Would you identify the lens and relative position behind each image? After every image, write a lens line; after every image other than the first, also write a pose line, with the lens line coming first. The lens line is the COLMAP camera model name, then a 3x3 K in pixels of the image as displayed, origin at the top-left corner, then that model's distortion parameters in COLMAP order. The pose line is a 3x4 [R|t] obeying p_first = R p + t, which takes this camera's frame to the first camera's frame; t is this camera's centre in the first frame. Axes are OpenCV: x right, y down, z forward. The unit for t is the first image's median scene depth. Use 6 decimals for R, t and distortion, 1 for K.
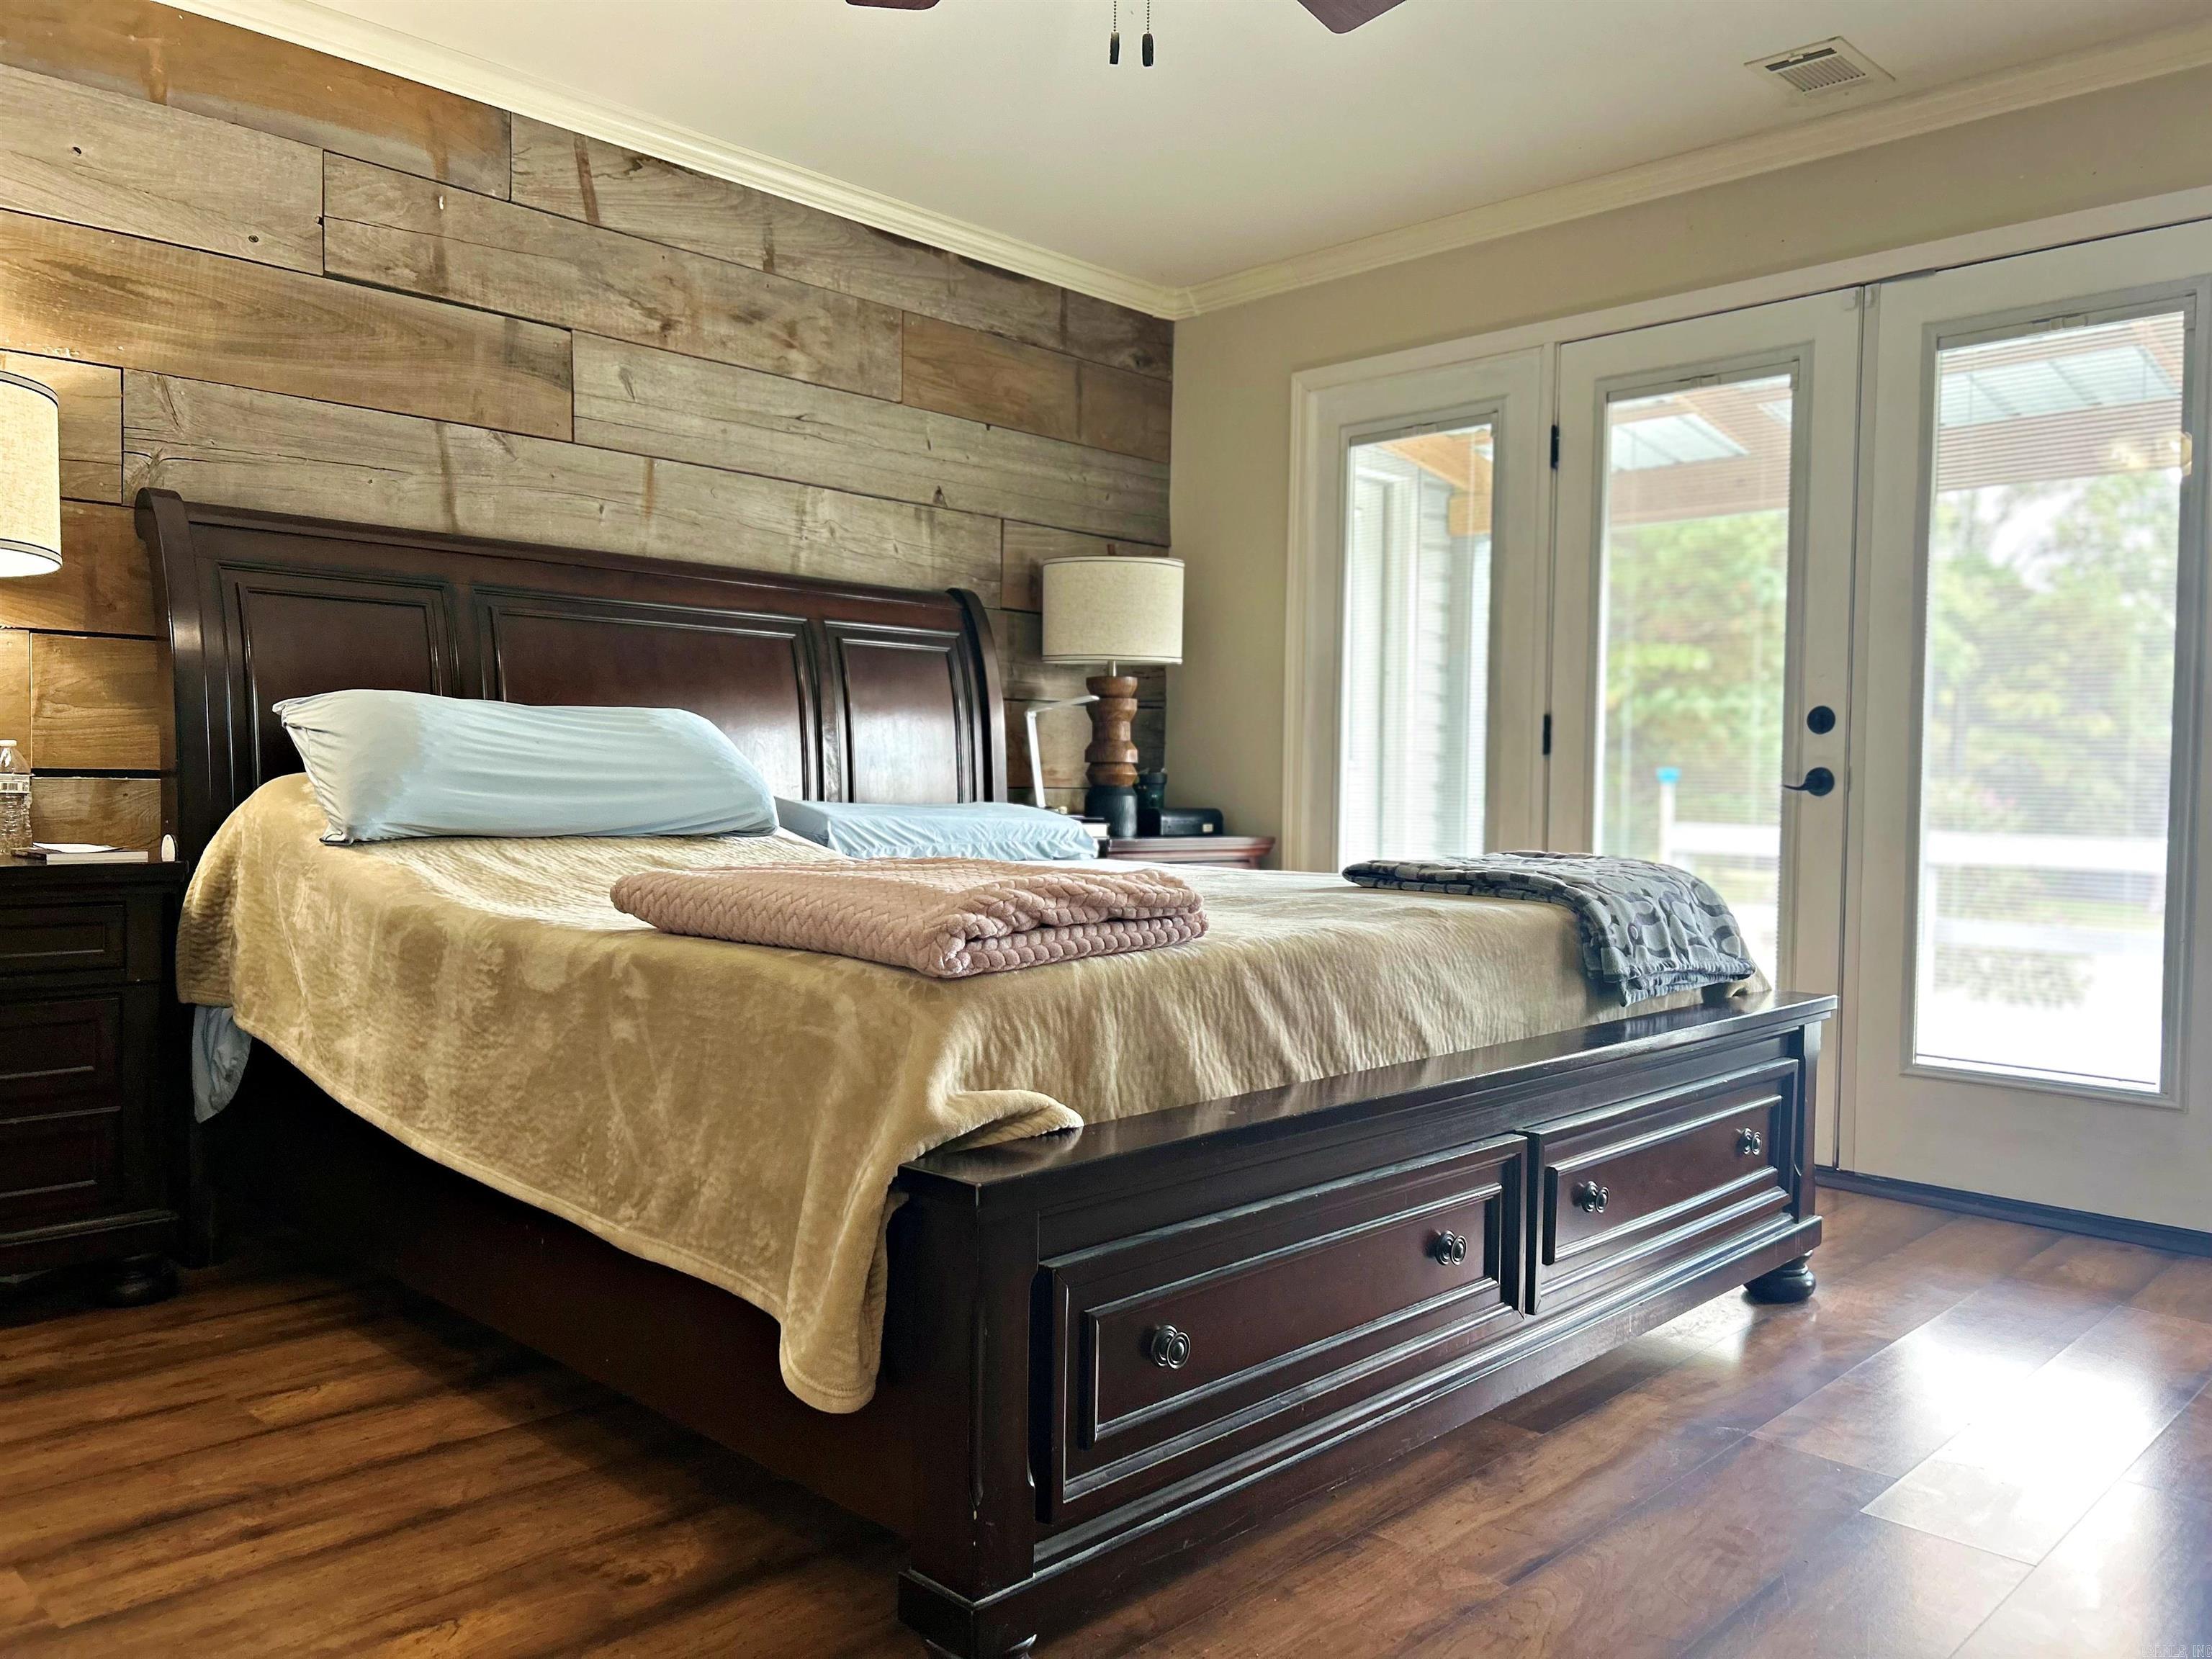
lens RADIAL K [[1666.2, 0, 1088.9], [0, 1666.2, 841.2], [0, 0, 1]] dist [0.051891, -0.058462]
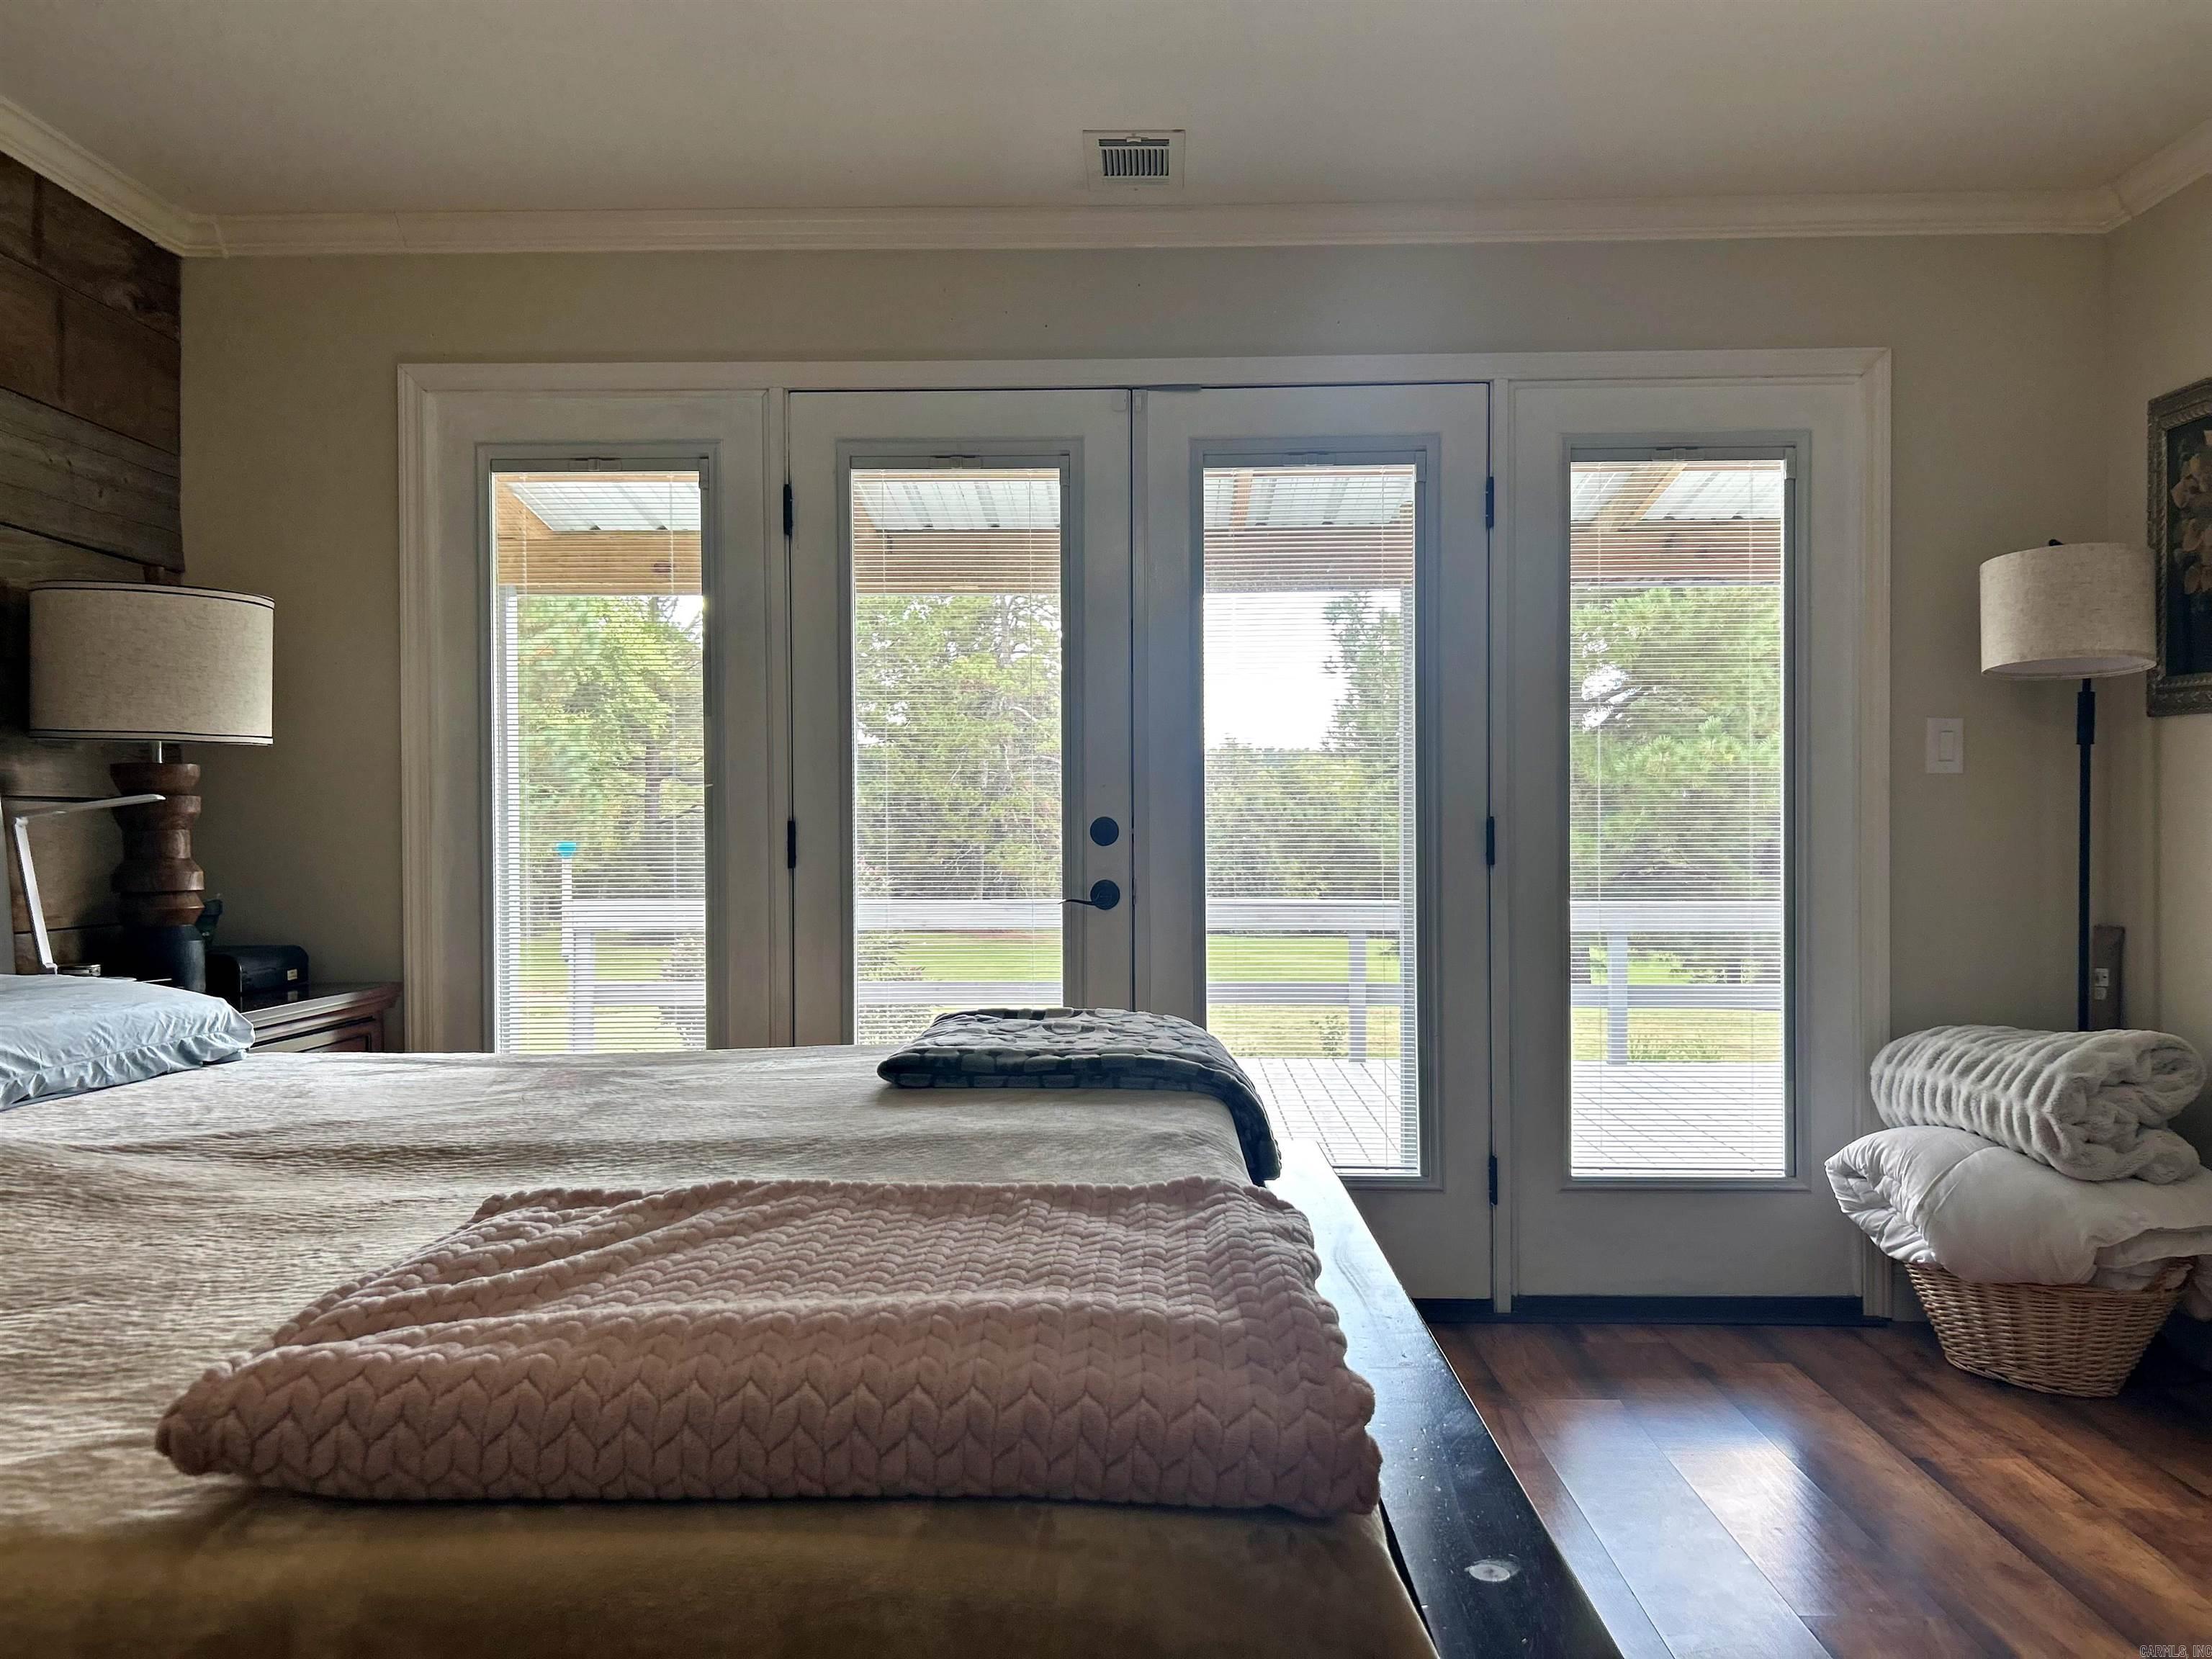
lens RADIAL K [[1666.2, 0, 1112.9], [0, 1666.2, 832.5], [0, 0, 1]] dist [0.051891, -0.058462]
pose [[0.728212, -0.015613, 0.685174, -0.167802], [0.038336, 0.999103, -0.017977, -0.042916], [-0.684279, 0.039357, 0.728157, 0.238635]]
